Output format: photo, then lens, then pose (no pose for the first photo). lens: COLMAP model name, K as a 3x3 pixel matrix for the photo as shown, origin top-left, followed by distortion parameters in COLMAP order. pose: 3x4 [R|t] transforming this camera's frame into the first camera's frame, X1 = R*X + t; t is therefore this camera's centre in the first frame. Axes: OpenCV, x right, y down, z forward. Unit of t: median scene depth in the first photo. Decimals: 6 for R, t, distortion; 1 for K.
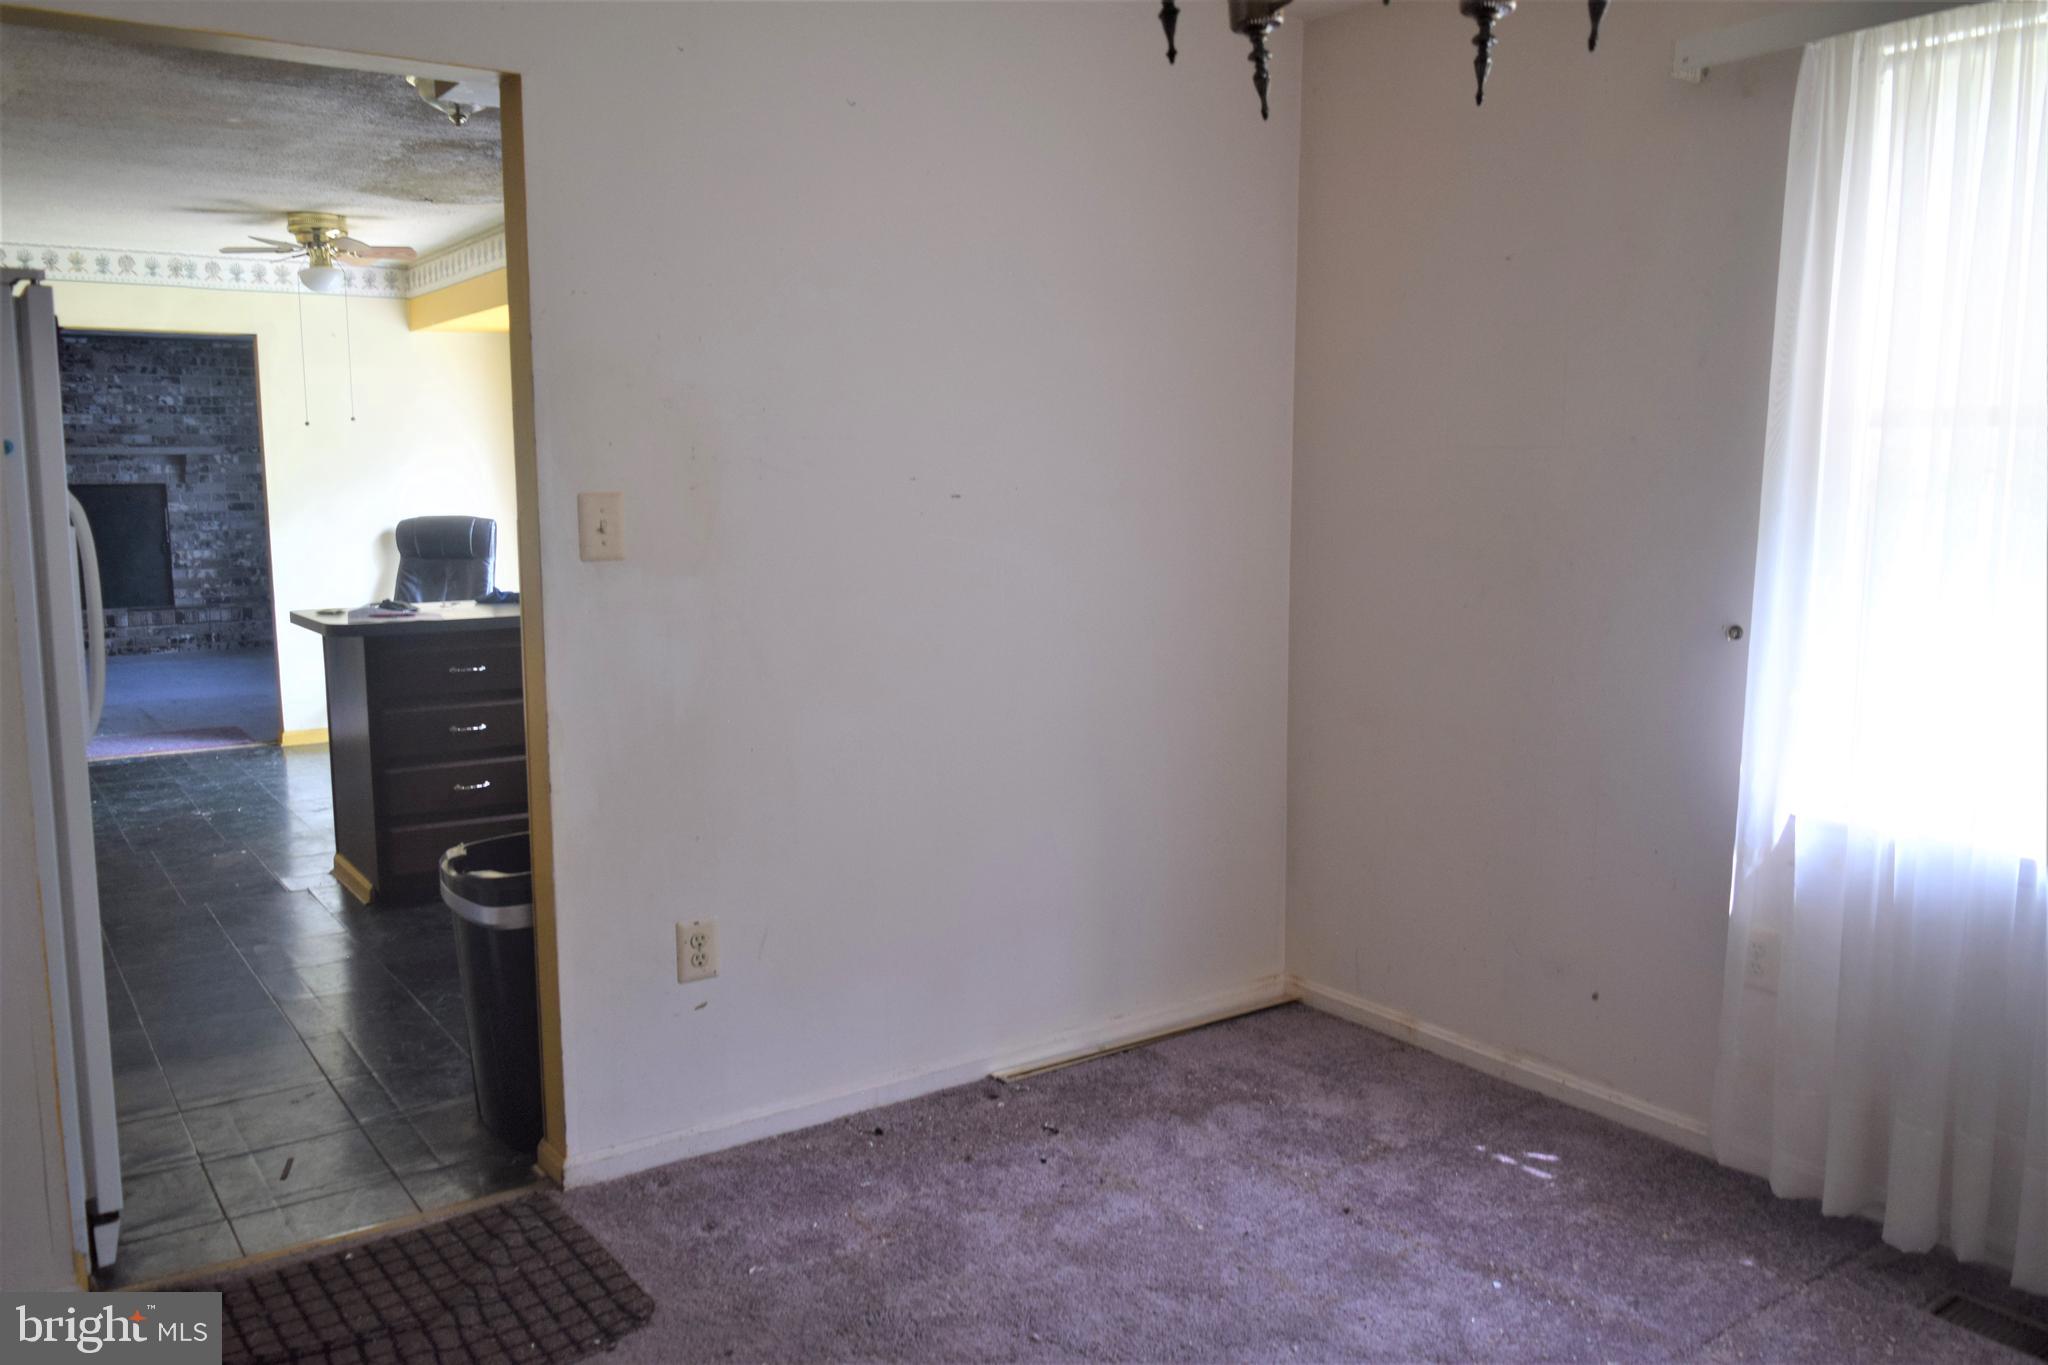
lens RADIAL K [[1590.2, 0, 1022.0], [0, 1590.2, 688.5], [0, 0, 1]] dist [-0.019595, 0.010357]
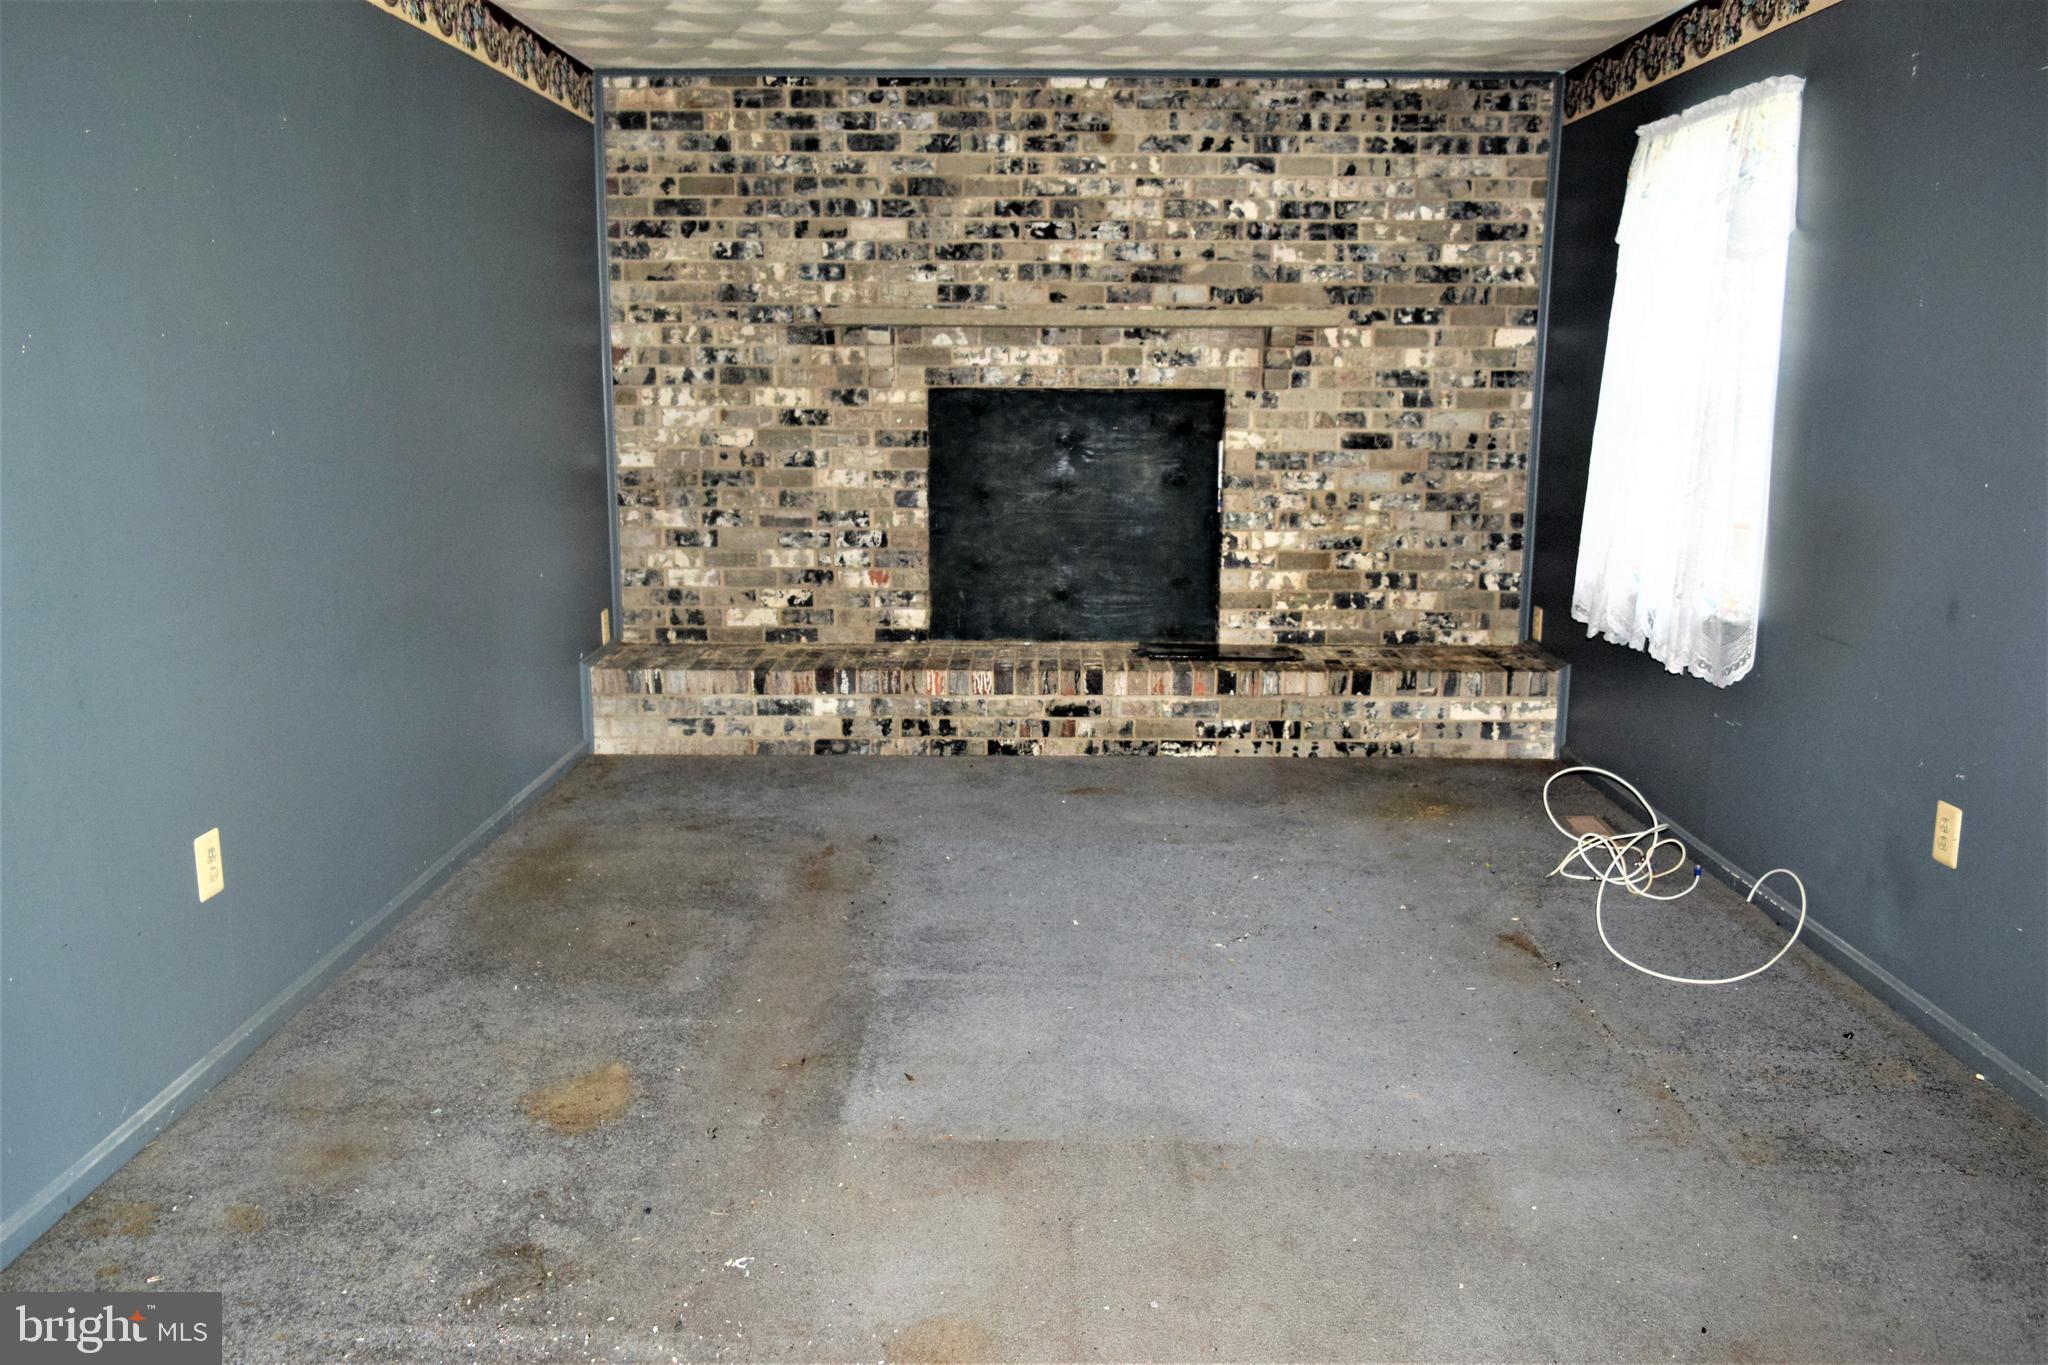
lens RADIAL K [[1590.2, 0, 1022.9], [0, 1590.2, 680.8], [0, 0, 1]] dist [-0.019595, 0.010357]
pose [[0.817469, 0.117790, -0.563800, -0.312202], [-0.086366, 0.992866, 0.082206, -0.076585], [0.569461, -0.018507, 0.821810, 0.572292]]
